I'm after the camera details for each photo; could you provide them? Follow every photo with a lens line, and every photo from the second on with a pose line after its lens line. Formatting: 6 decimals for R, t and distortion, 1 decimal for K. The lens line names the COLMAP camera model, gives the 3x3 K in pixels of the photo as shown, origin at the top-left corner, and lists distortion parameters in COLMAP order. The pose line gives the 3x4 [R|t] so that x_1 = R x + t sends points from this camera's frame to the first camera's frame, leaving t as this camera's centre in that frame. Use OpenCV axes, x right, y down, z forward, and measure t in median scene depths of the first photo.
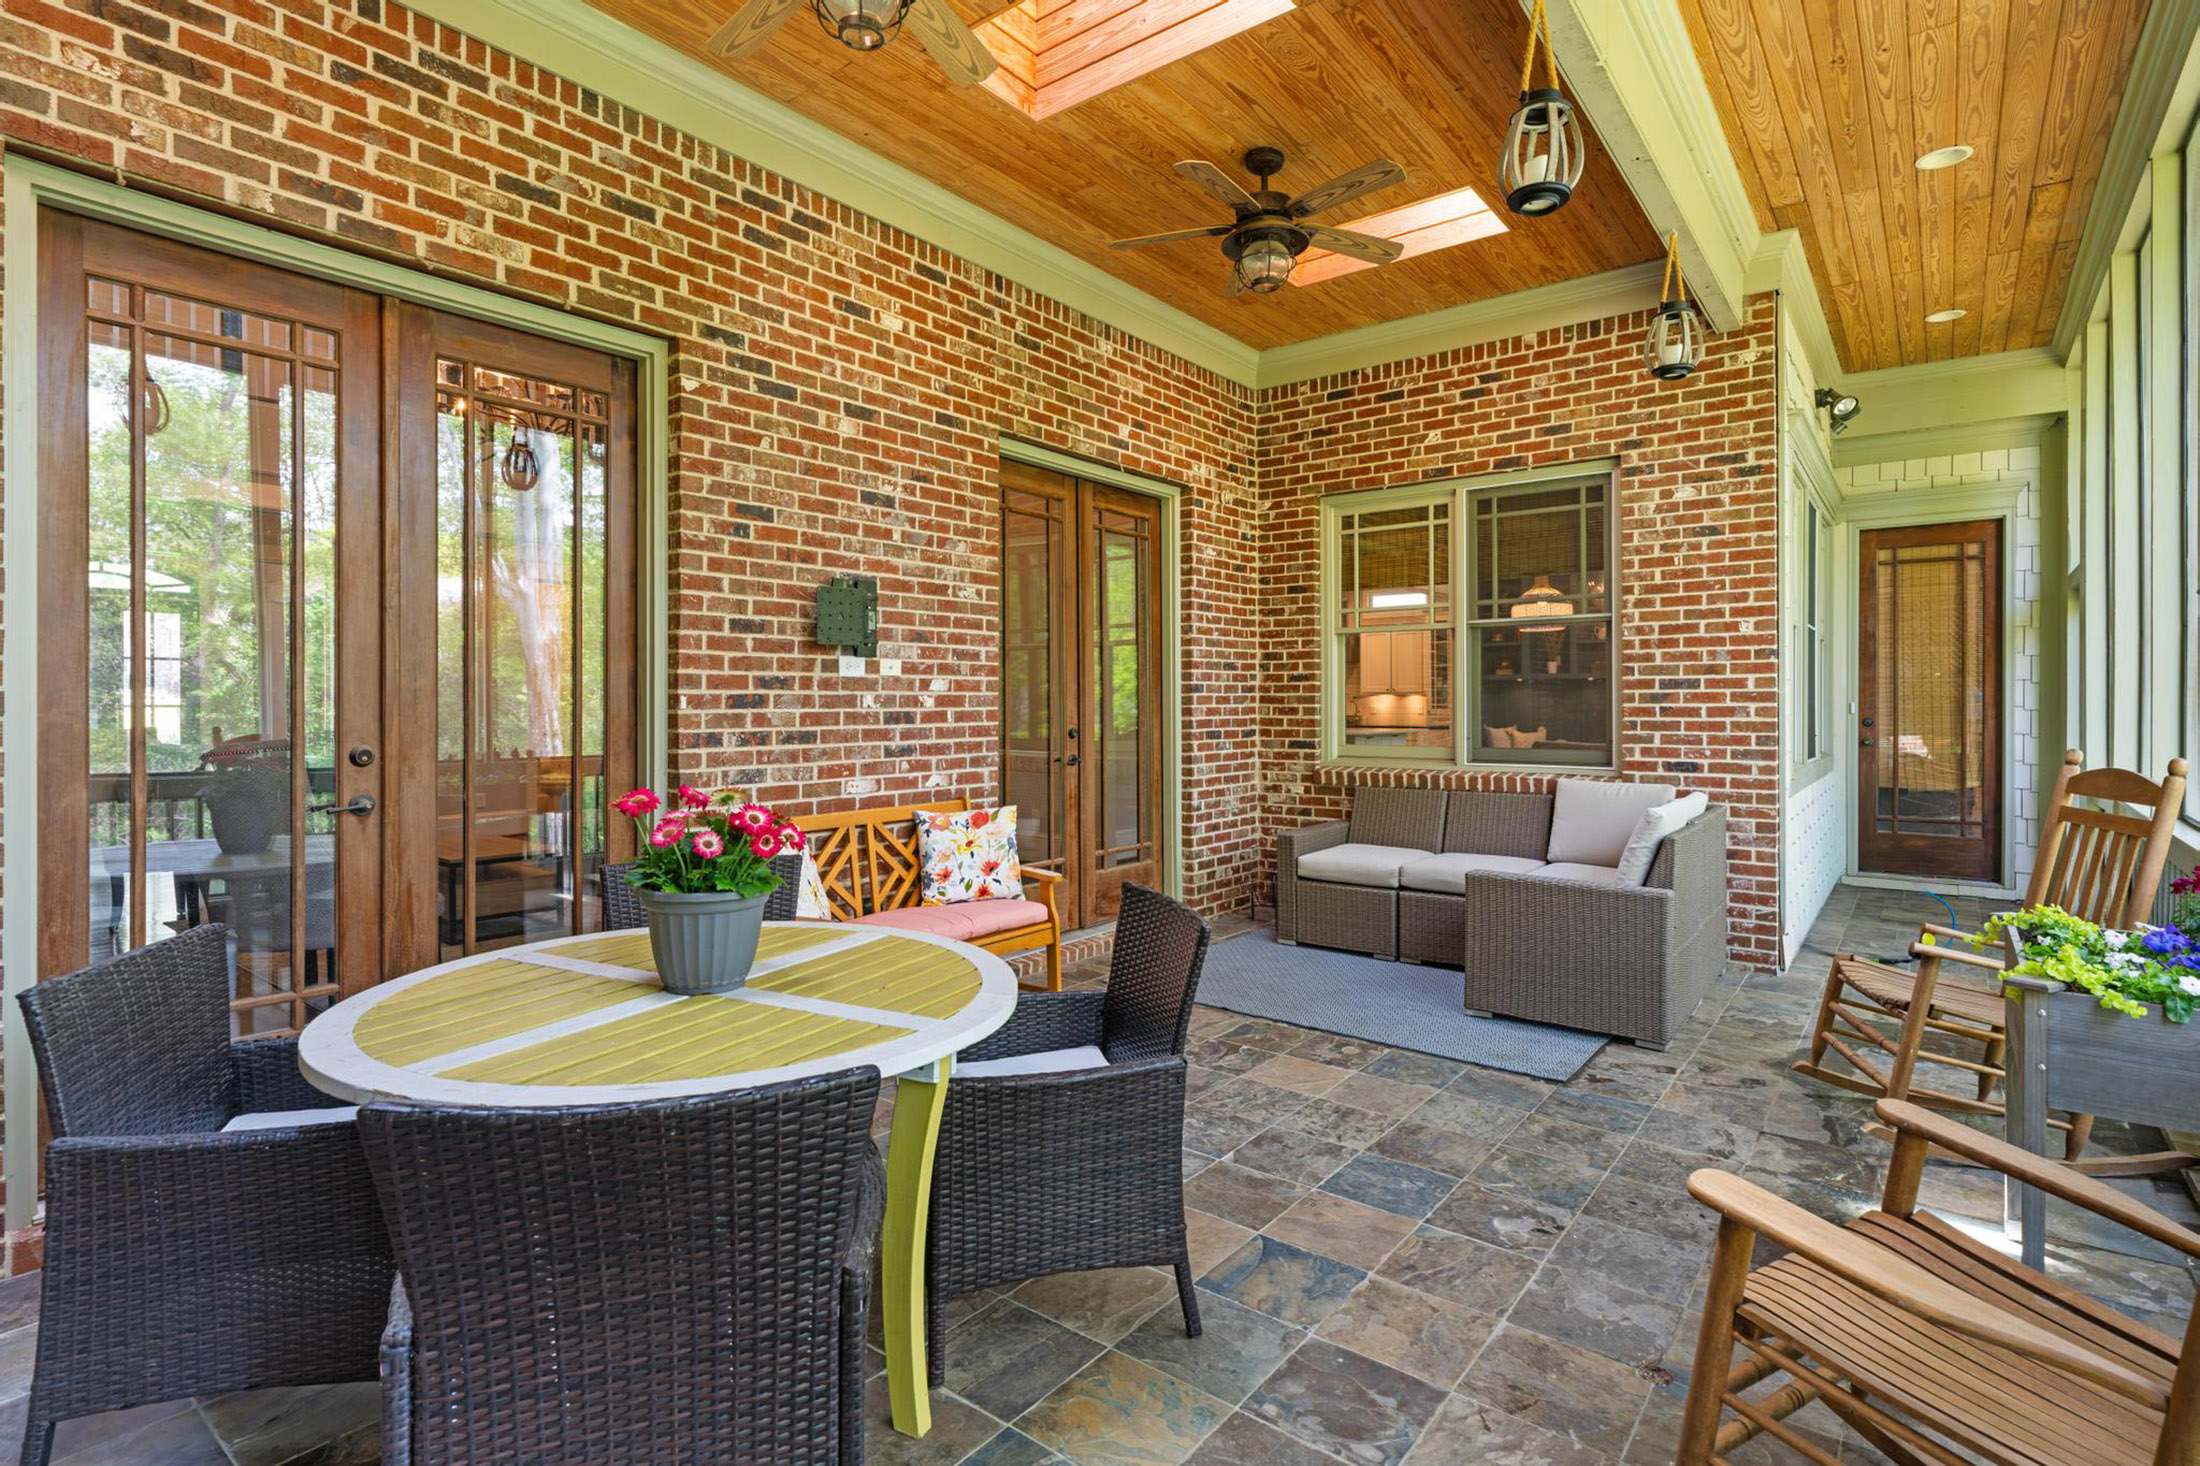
lens RADIAL K [[1079.6, 0, 1086.3], [0, 1079.6, 728.6], [0, 0, 1]] dist [-0.001999, -0.000534]
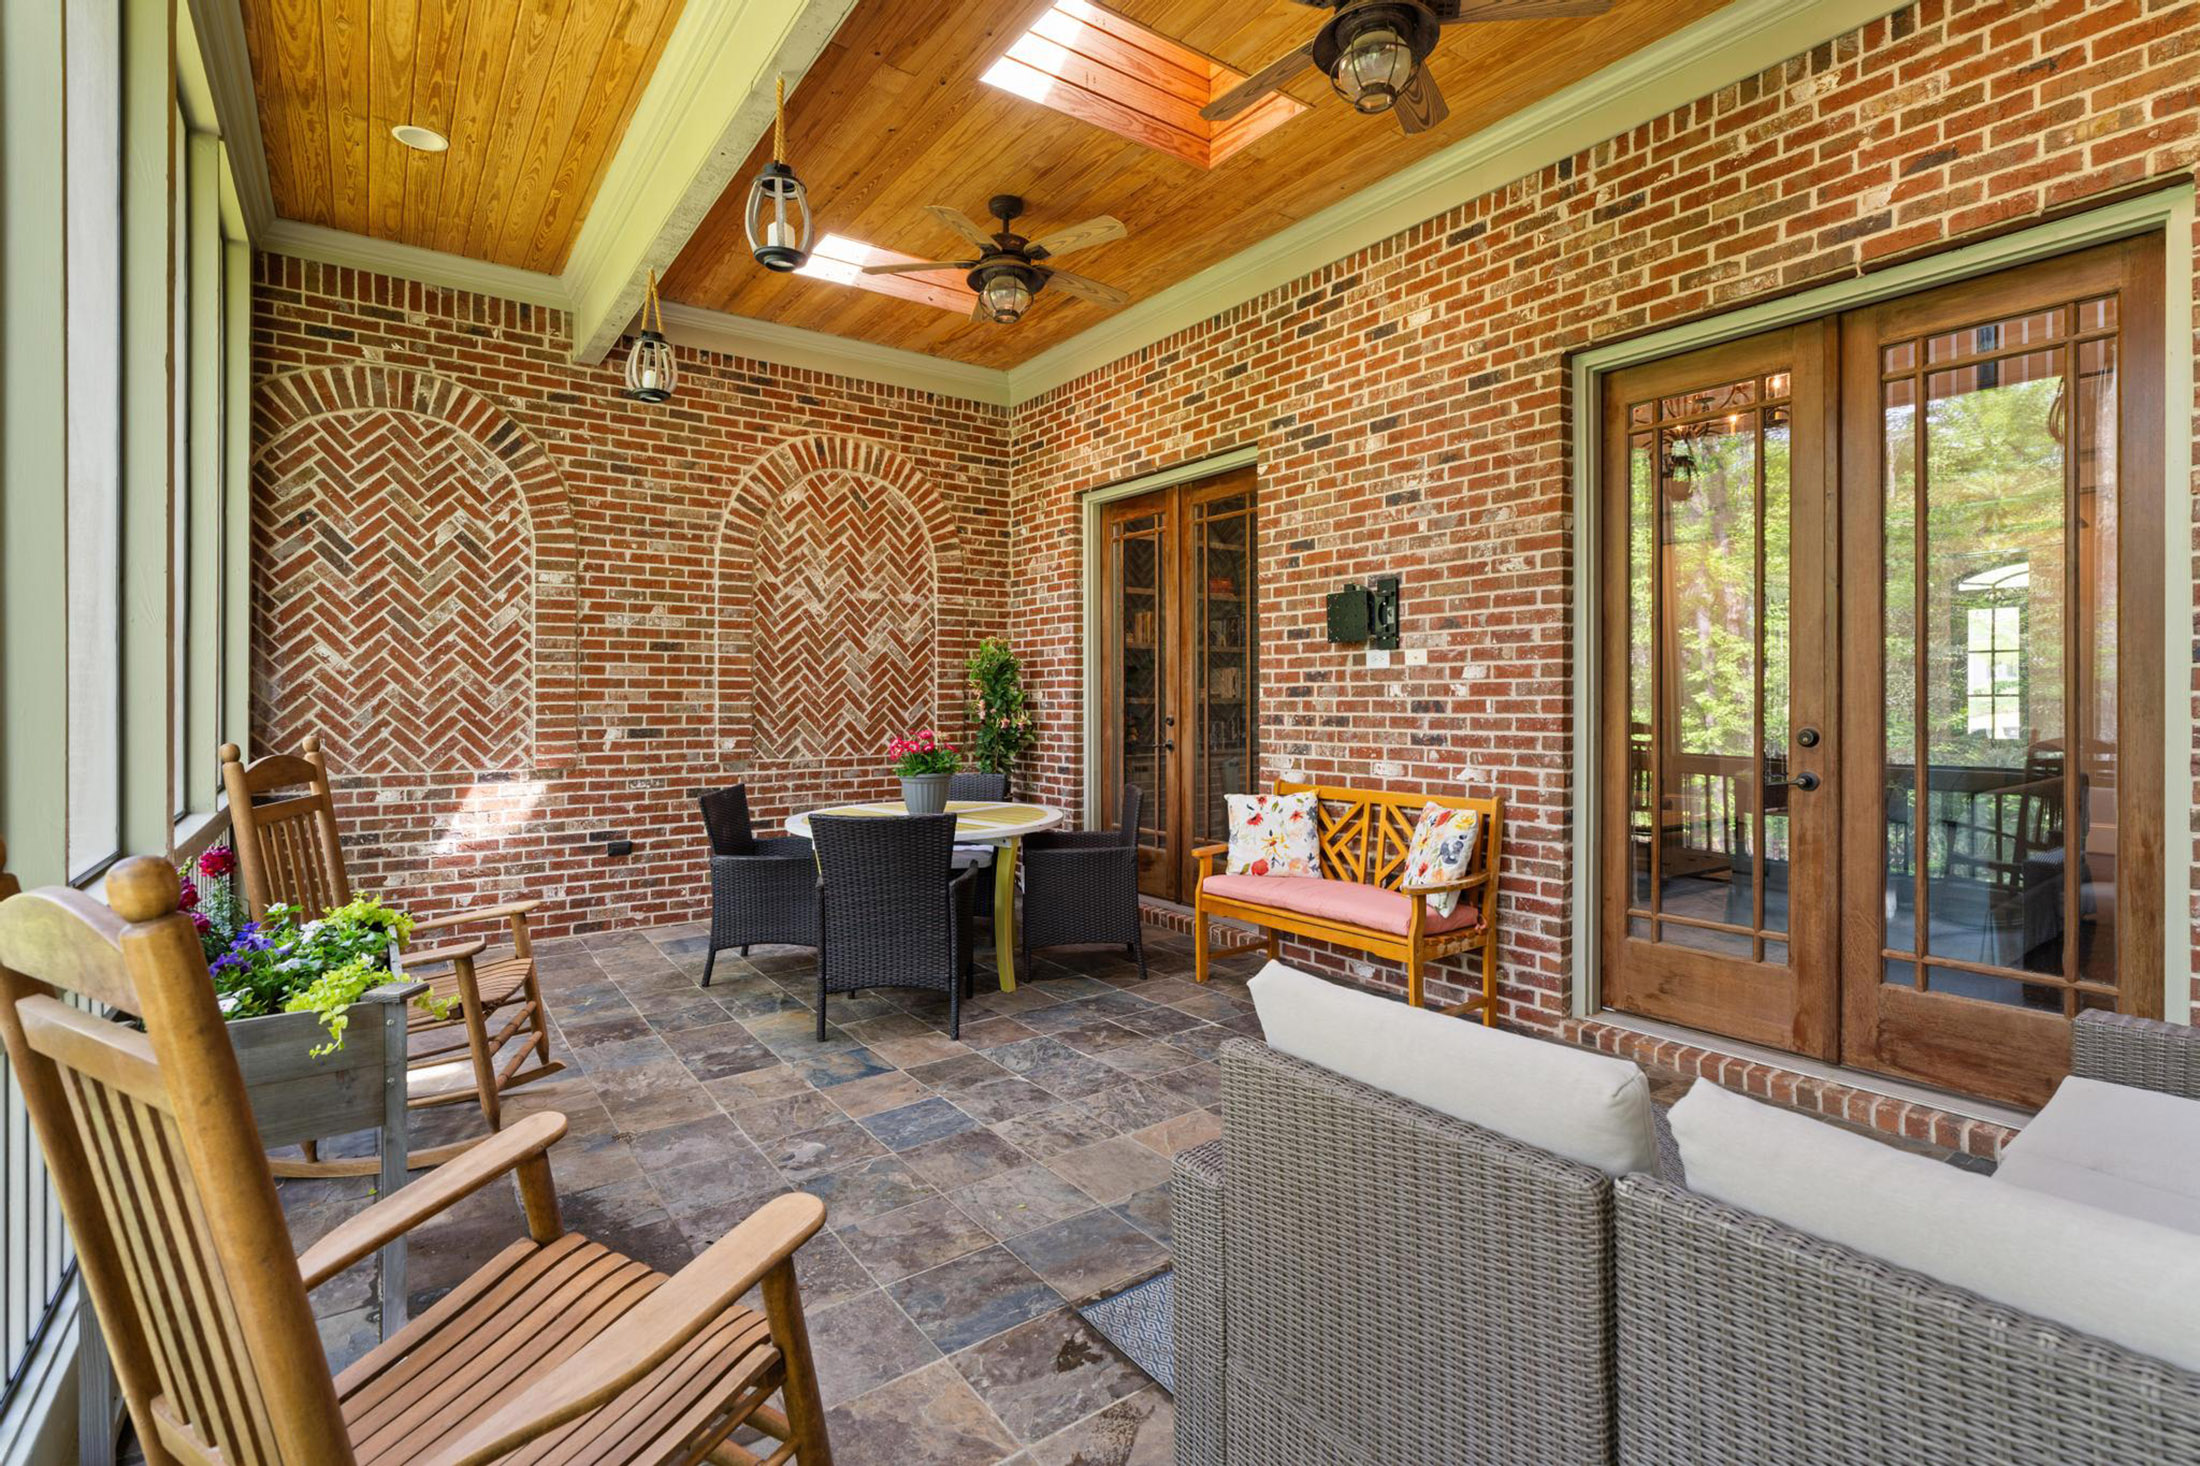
lens RADIAL K [[1005.0, 0, 1102.3], [0, 1005.0, 721.1], [0, 0, 1]] dist [-0.002259, 0.000696]
pose [[-0.260750, 0.023760, -0.965114, 0.842811], [-0.018680, 0.999386, 0.029651, -0.019441], [0.965225, 0.025760, -0.260146, 0.992131]]
